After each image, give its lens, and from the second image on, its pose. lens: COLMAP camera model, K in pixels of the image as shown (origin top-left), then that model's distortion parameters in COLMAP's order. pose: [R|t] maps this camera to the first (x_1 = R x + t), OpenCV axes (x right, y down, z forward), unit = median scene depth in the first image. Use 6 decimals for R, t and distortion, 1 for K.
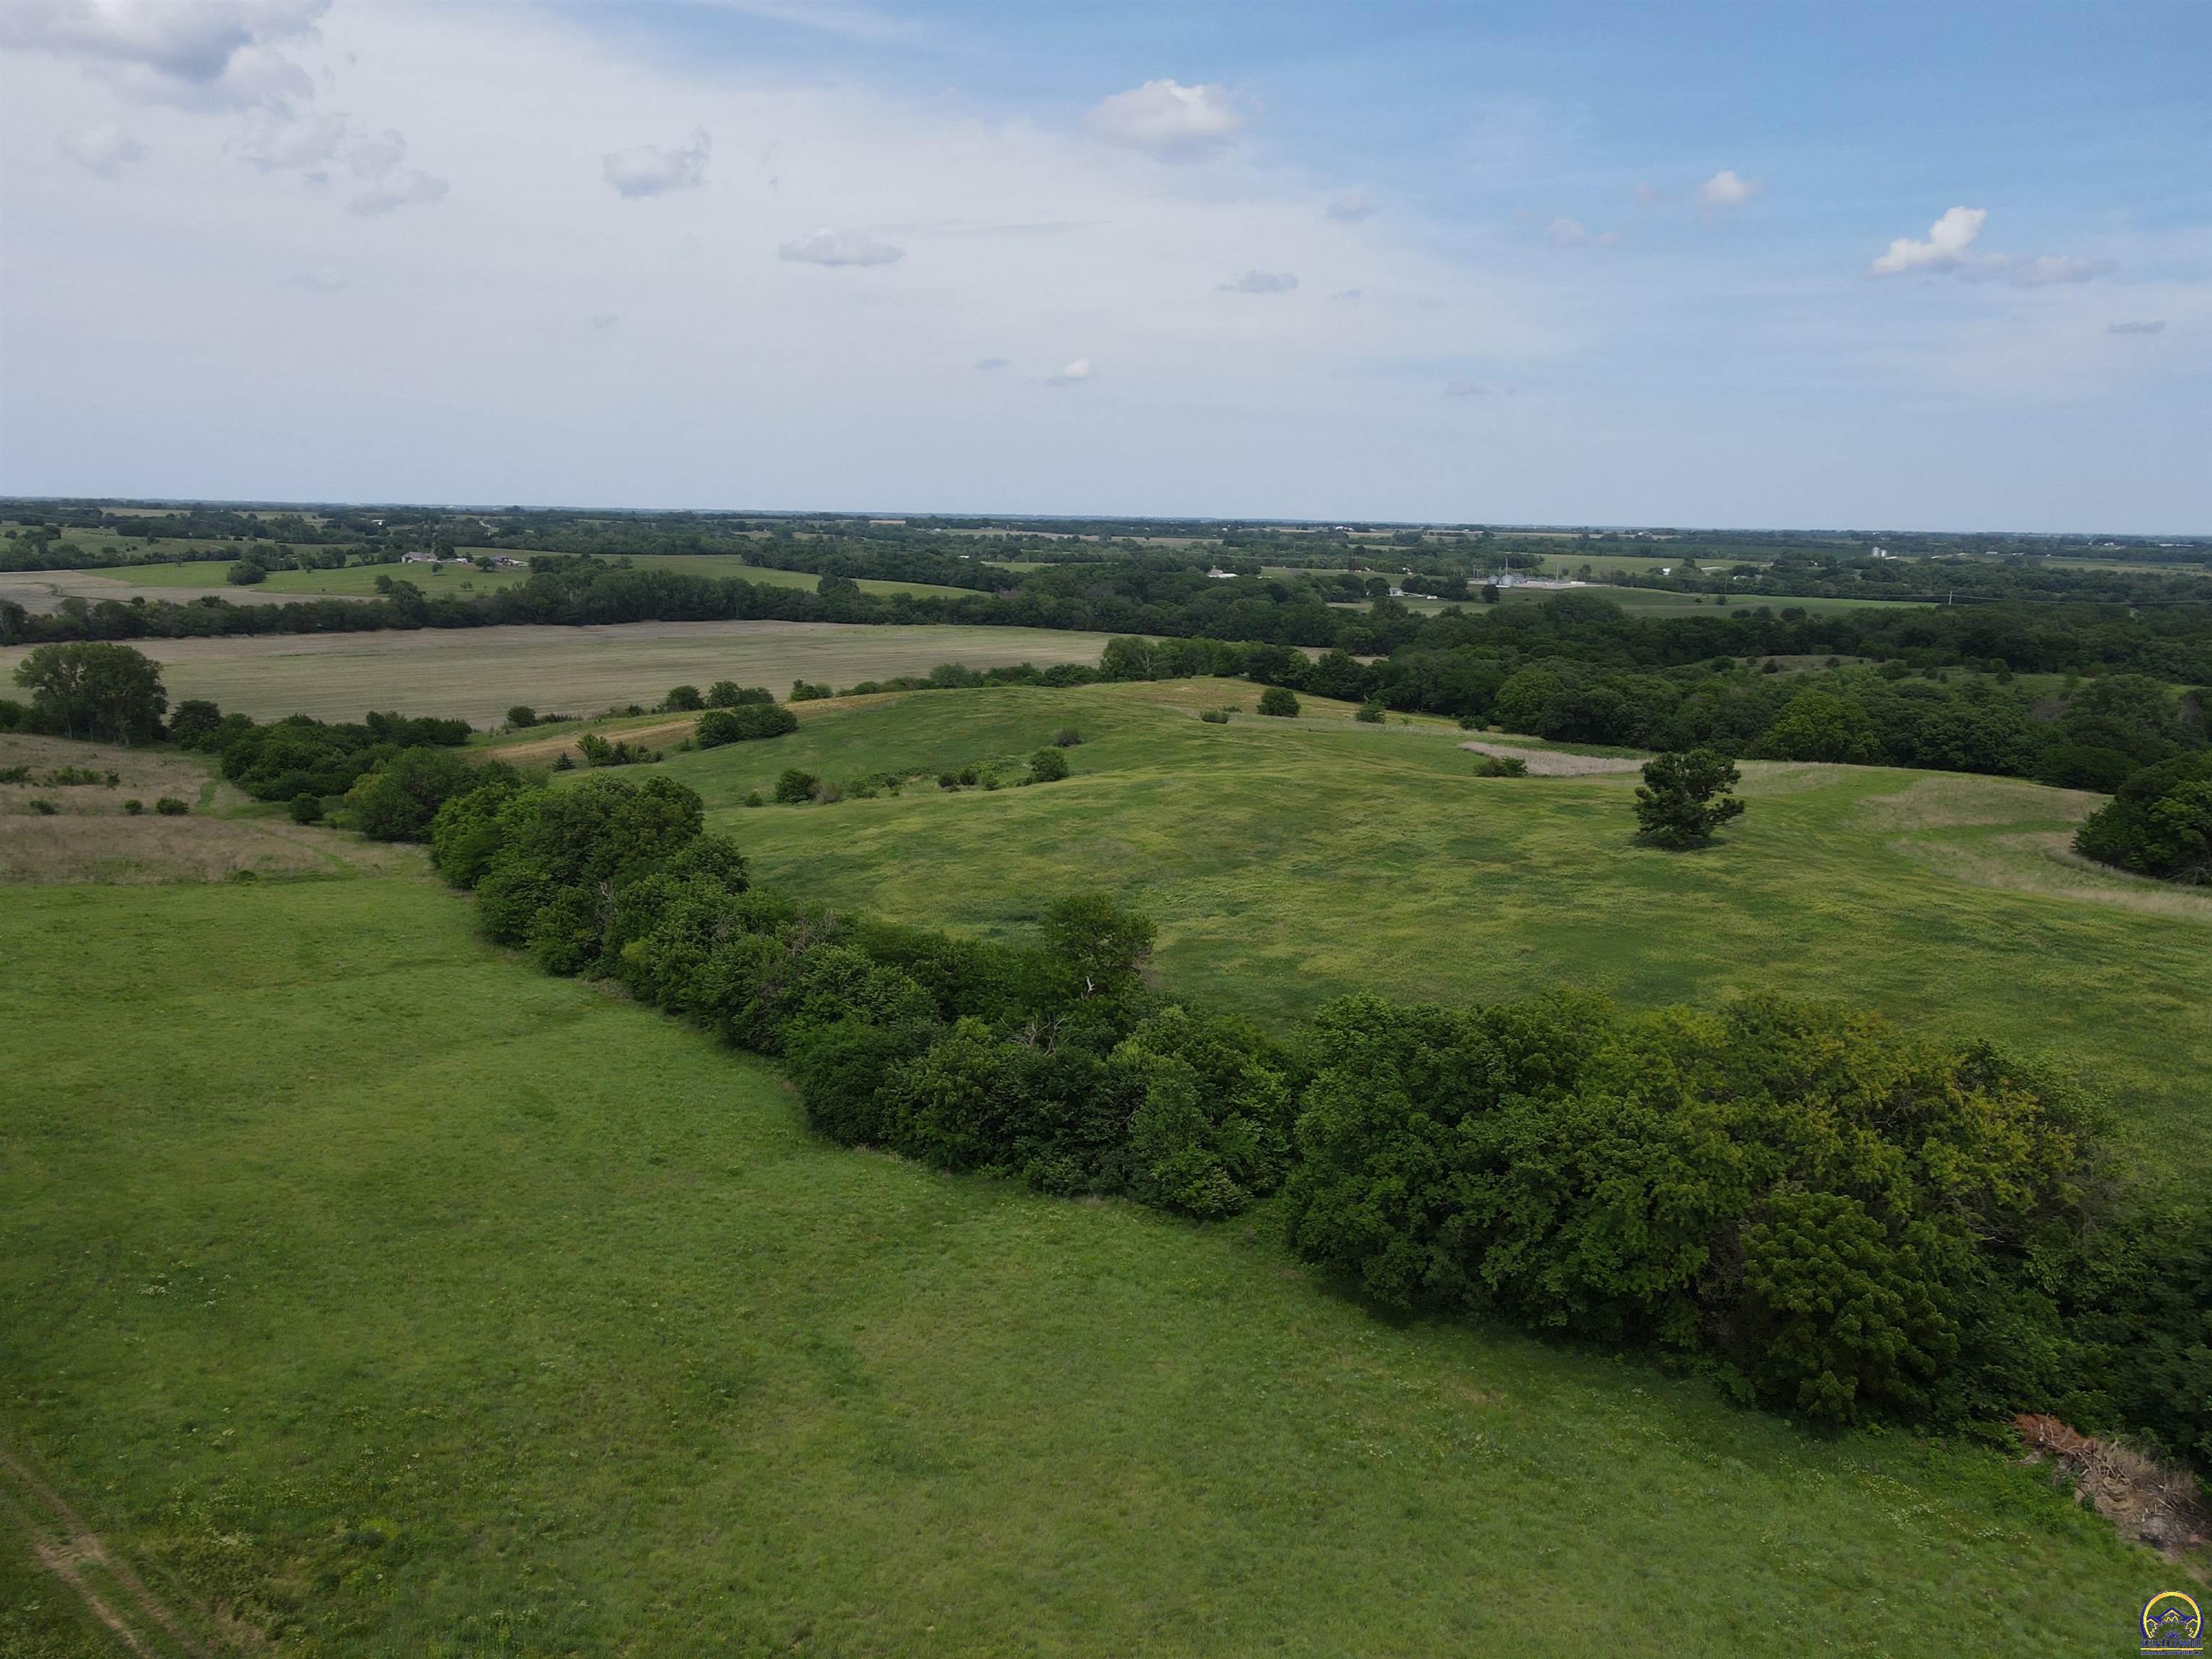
lens RADIAL K [[1640.9, 0, 1099.1], [0, 1640.9, 824.0], [0, 0, 1]] dist [0.017288, 0.006487]
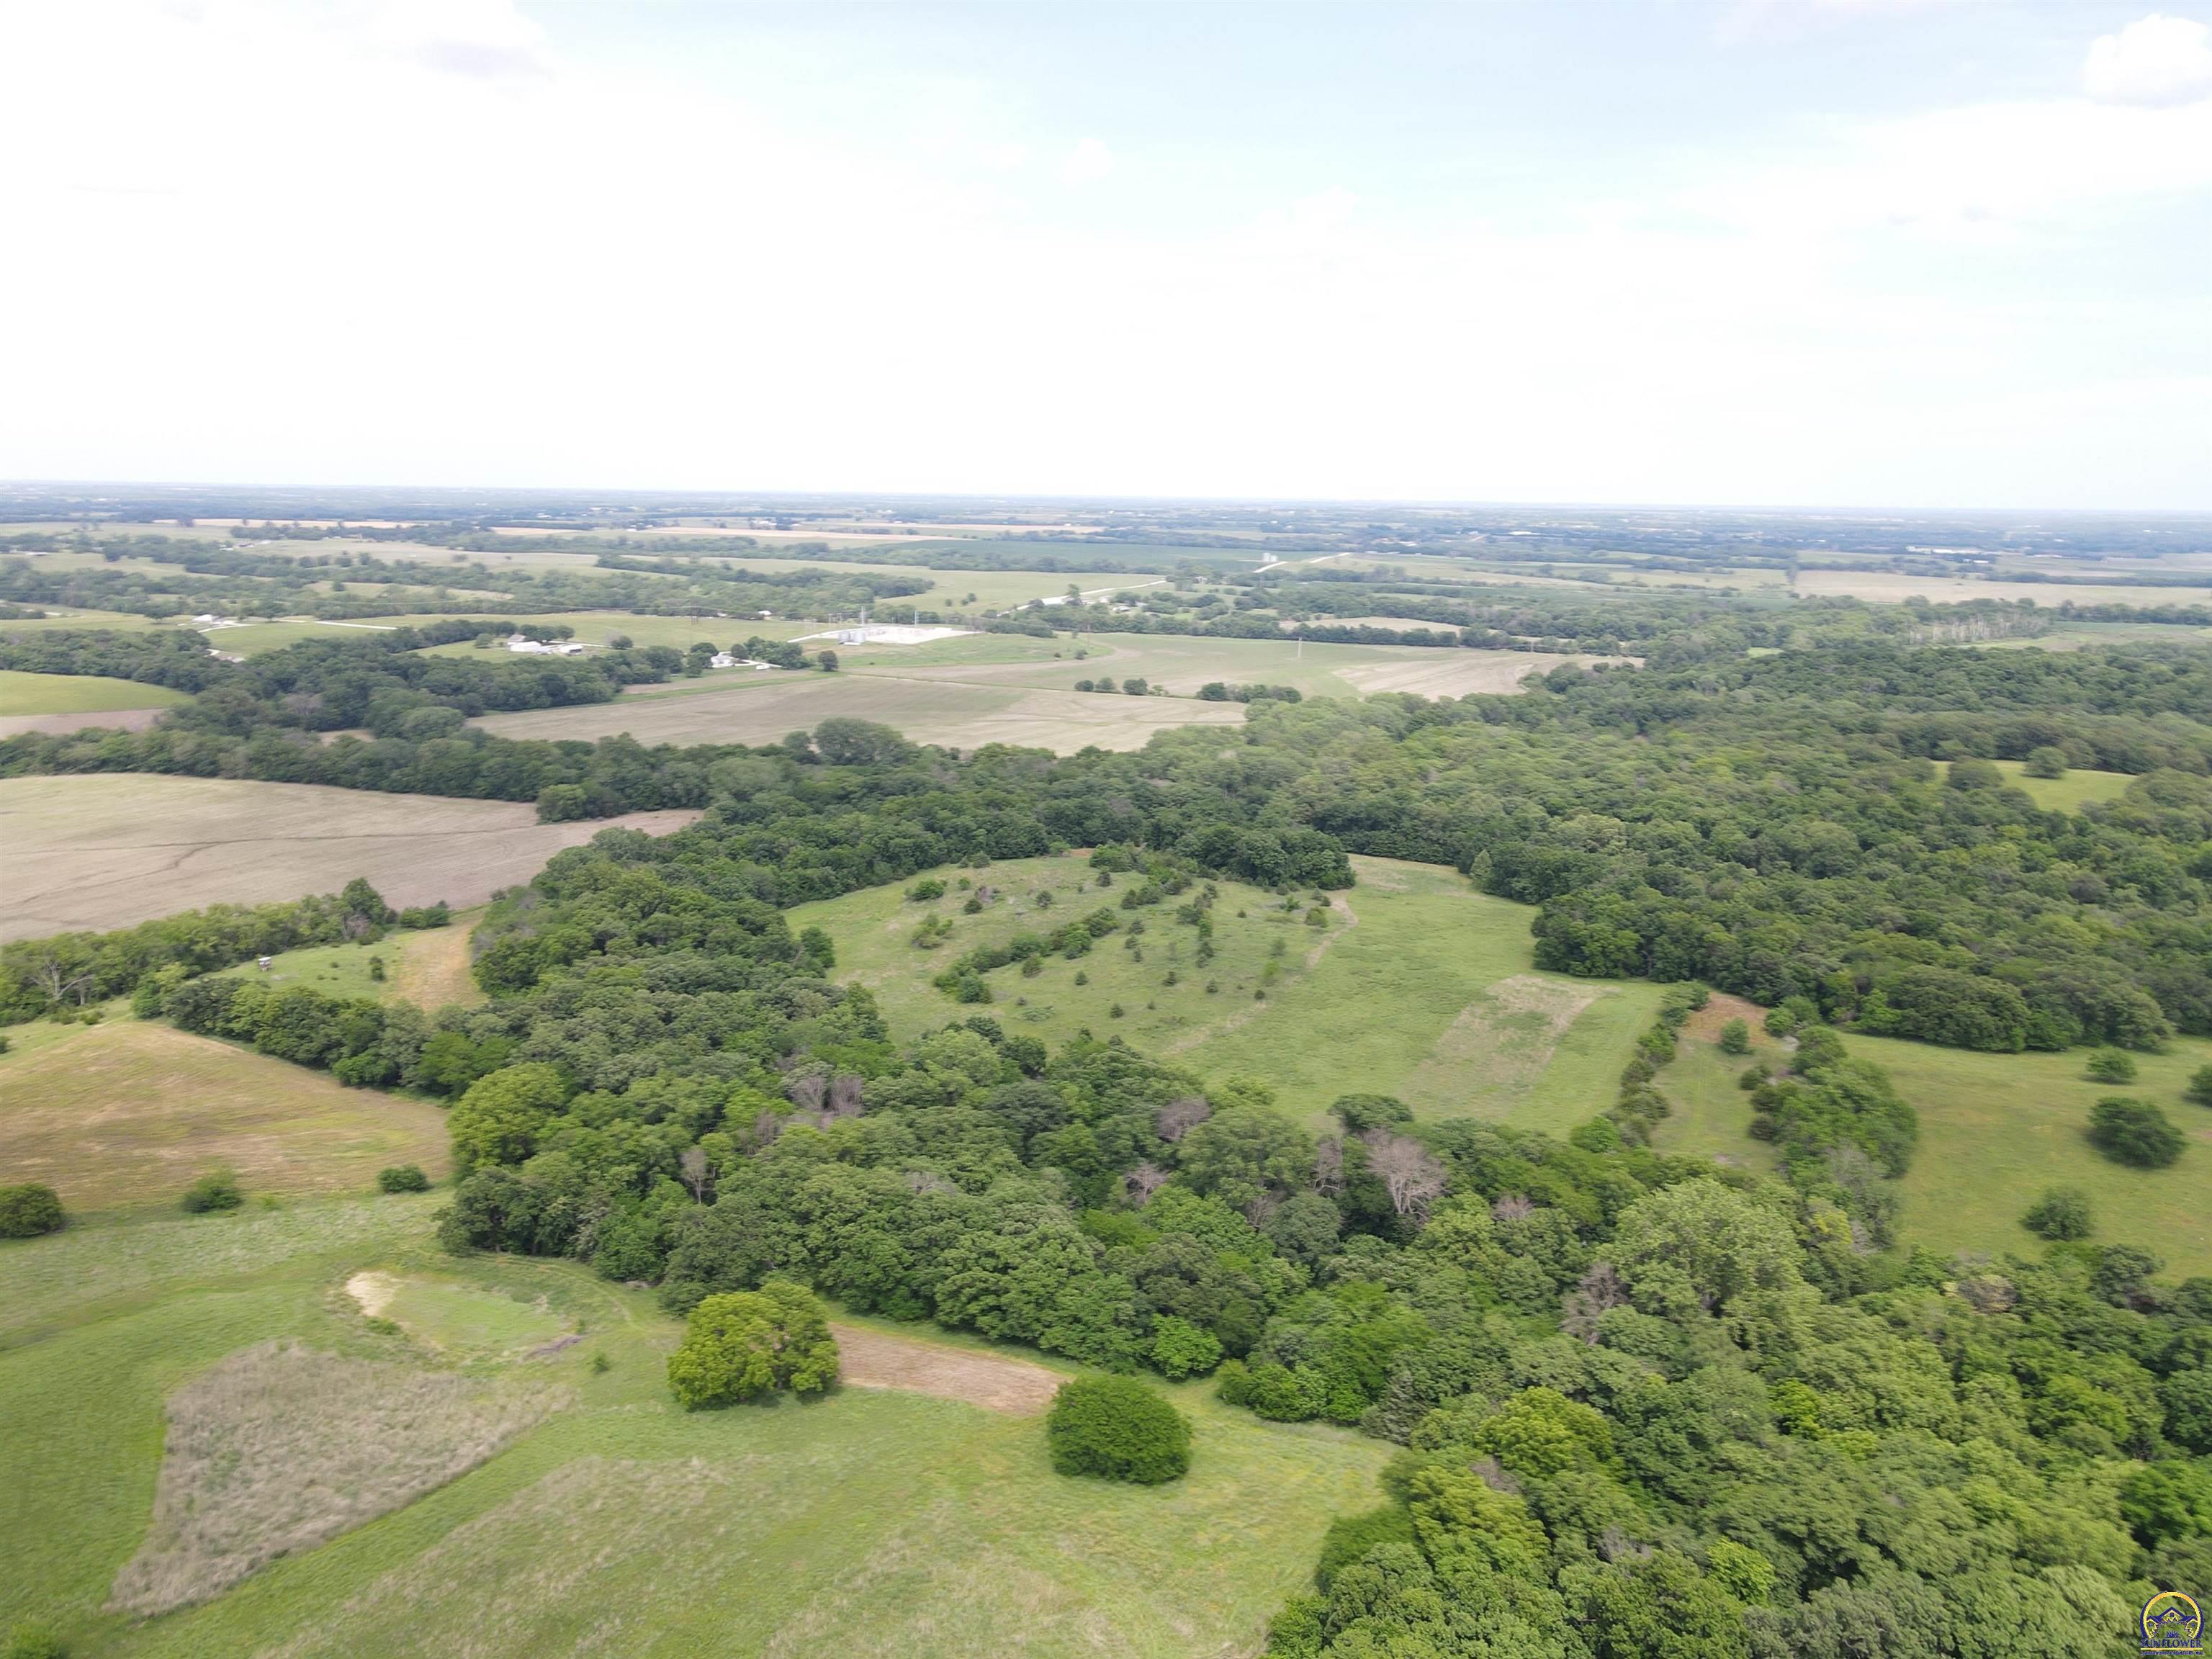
lens RADIAL K [[1640.9, 0, 1099.1], [0, 1640.9, 824.0], [0, 0, 1]] dist [0.017288, 0.006487]
pose [[0.952307, -0.069661, 0.297084, 0.142965], [0.062735, 0.997491, 0.032797, -0.095345], [-0.298623, -0.012595, 0.954288, 0.138694]]
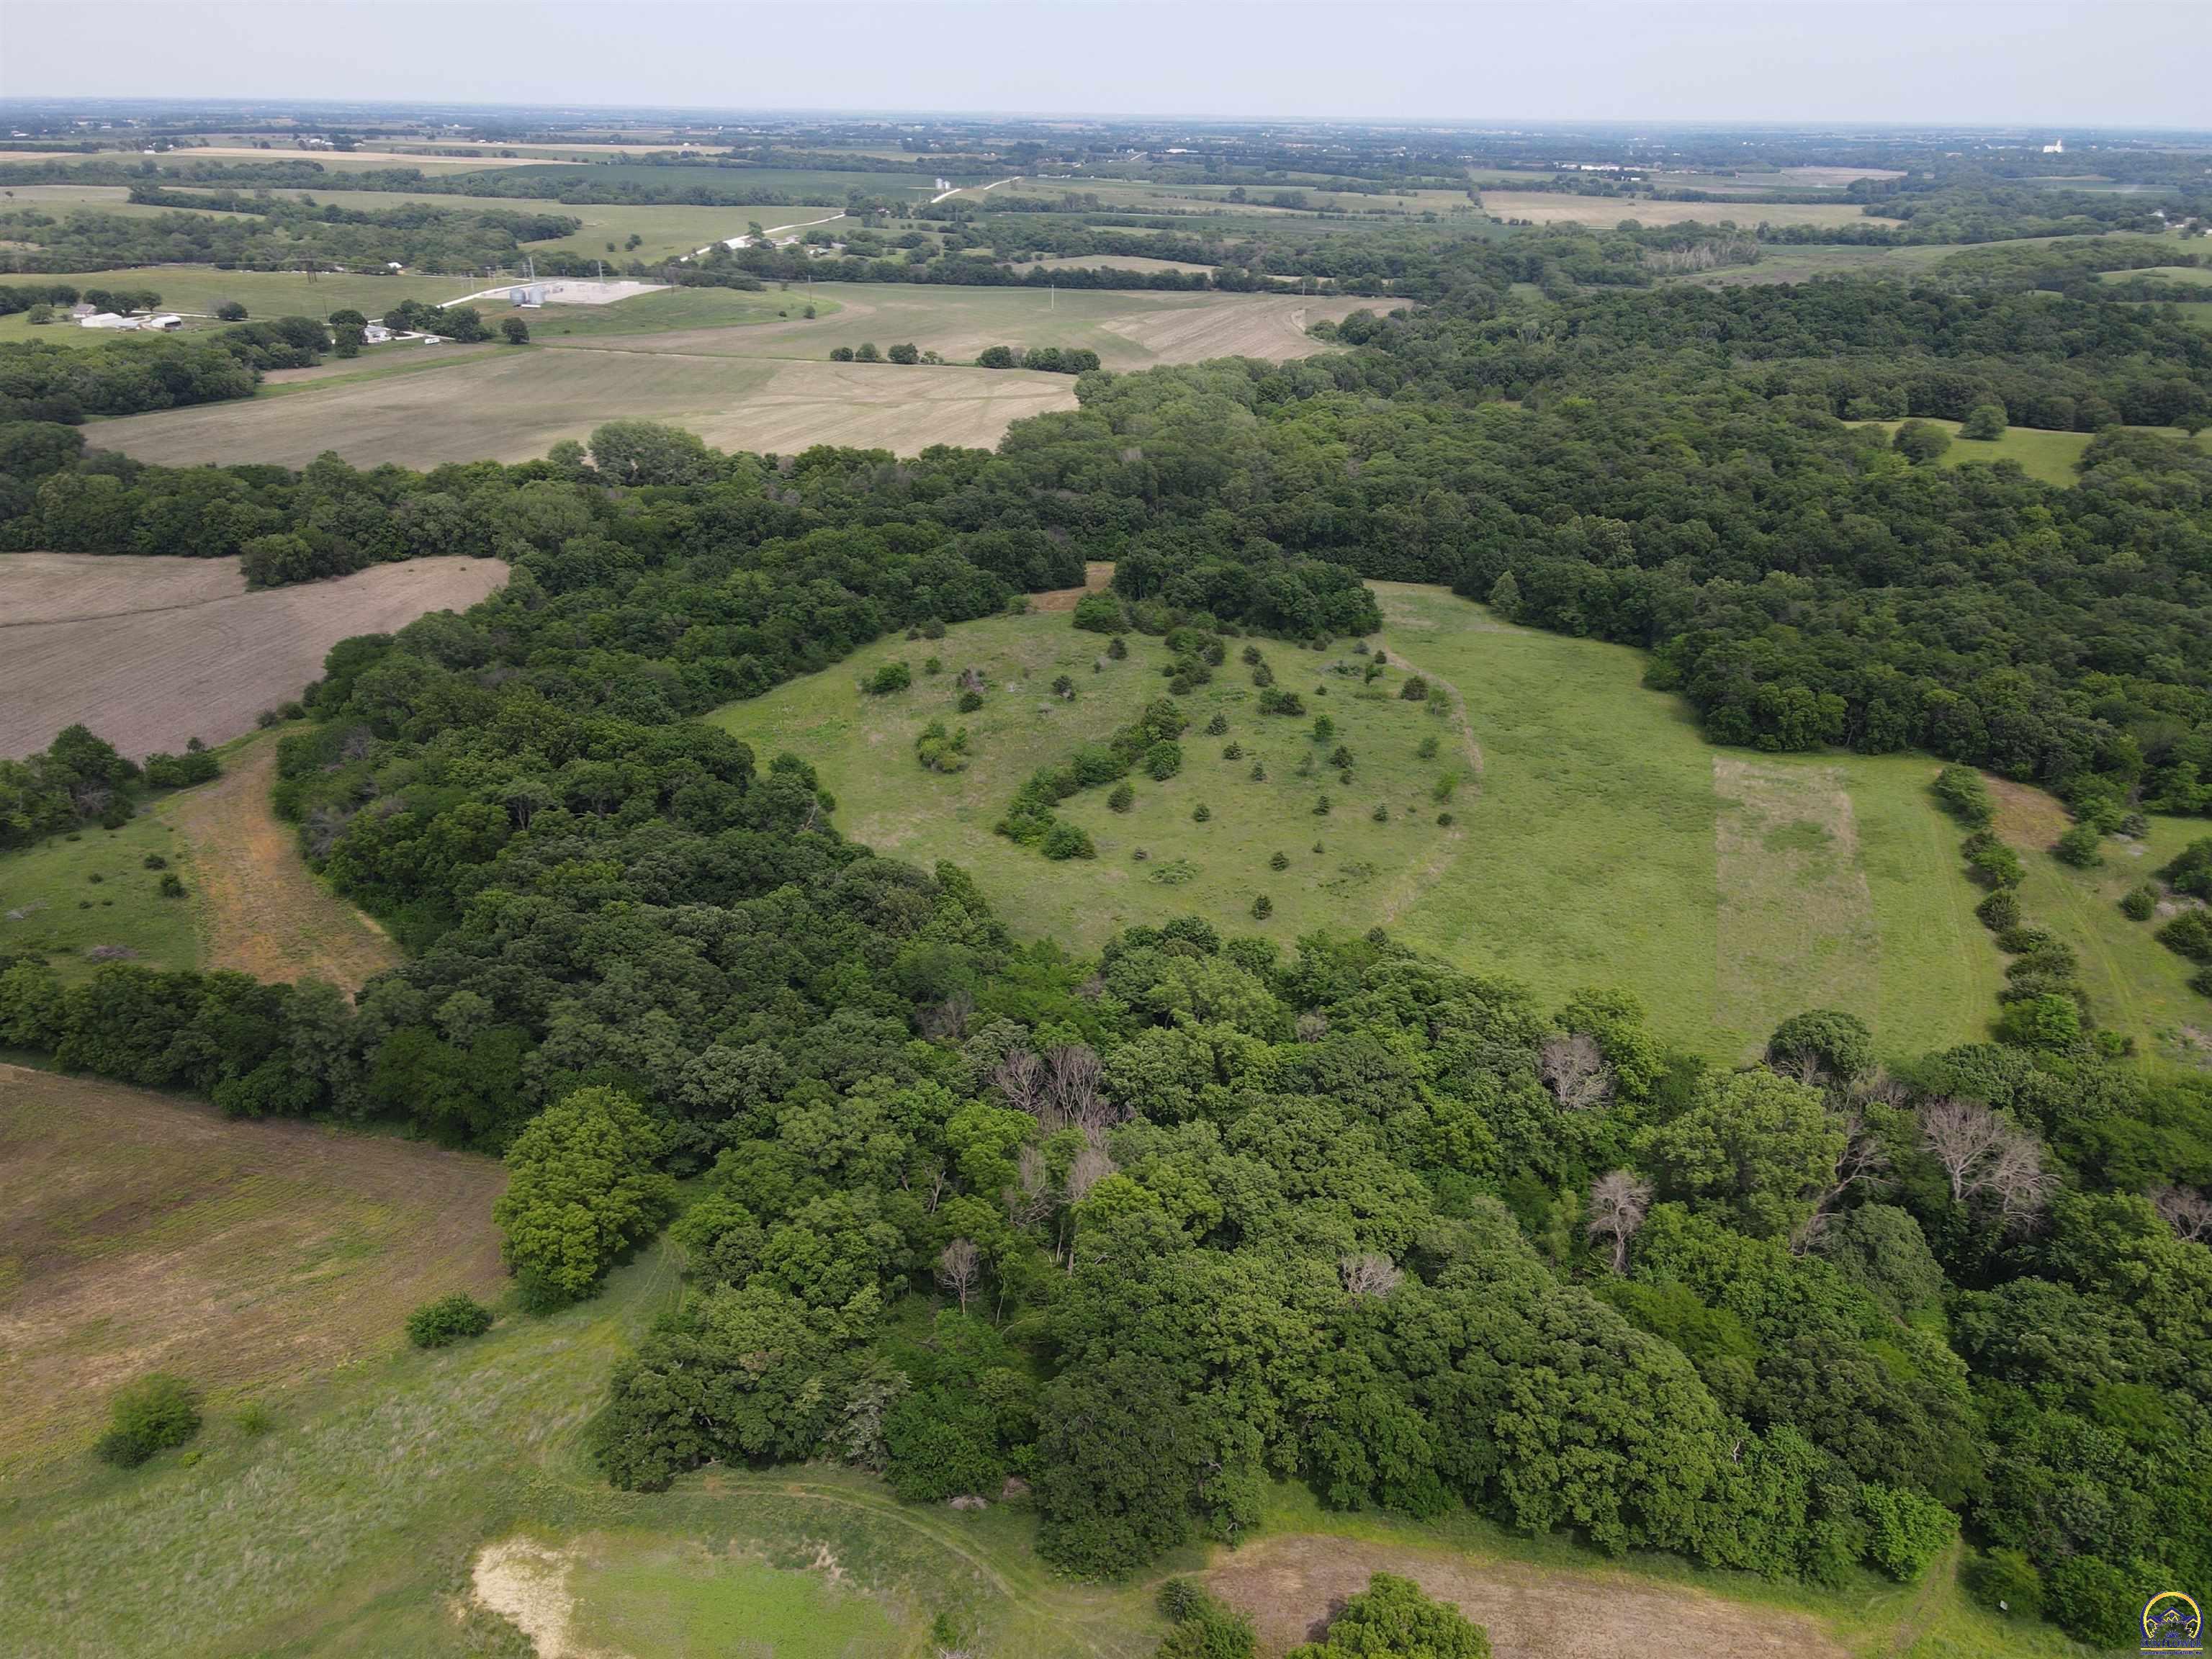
lens RADIAL K [[1640.9, 0, 1099.1], [0, 1640.9, 824.0], [0, 0, 1]] dist [0.017288, 0.006487]
pose [[0.856487, -0.216593, 0.468527, 0.093935], [0.100065, 0.960154, 0.260943, -0.125298], [-0.506376, -0.176611, 0.844033, 0.277941]]
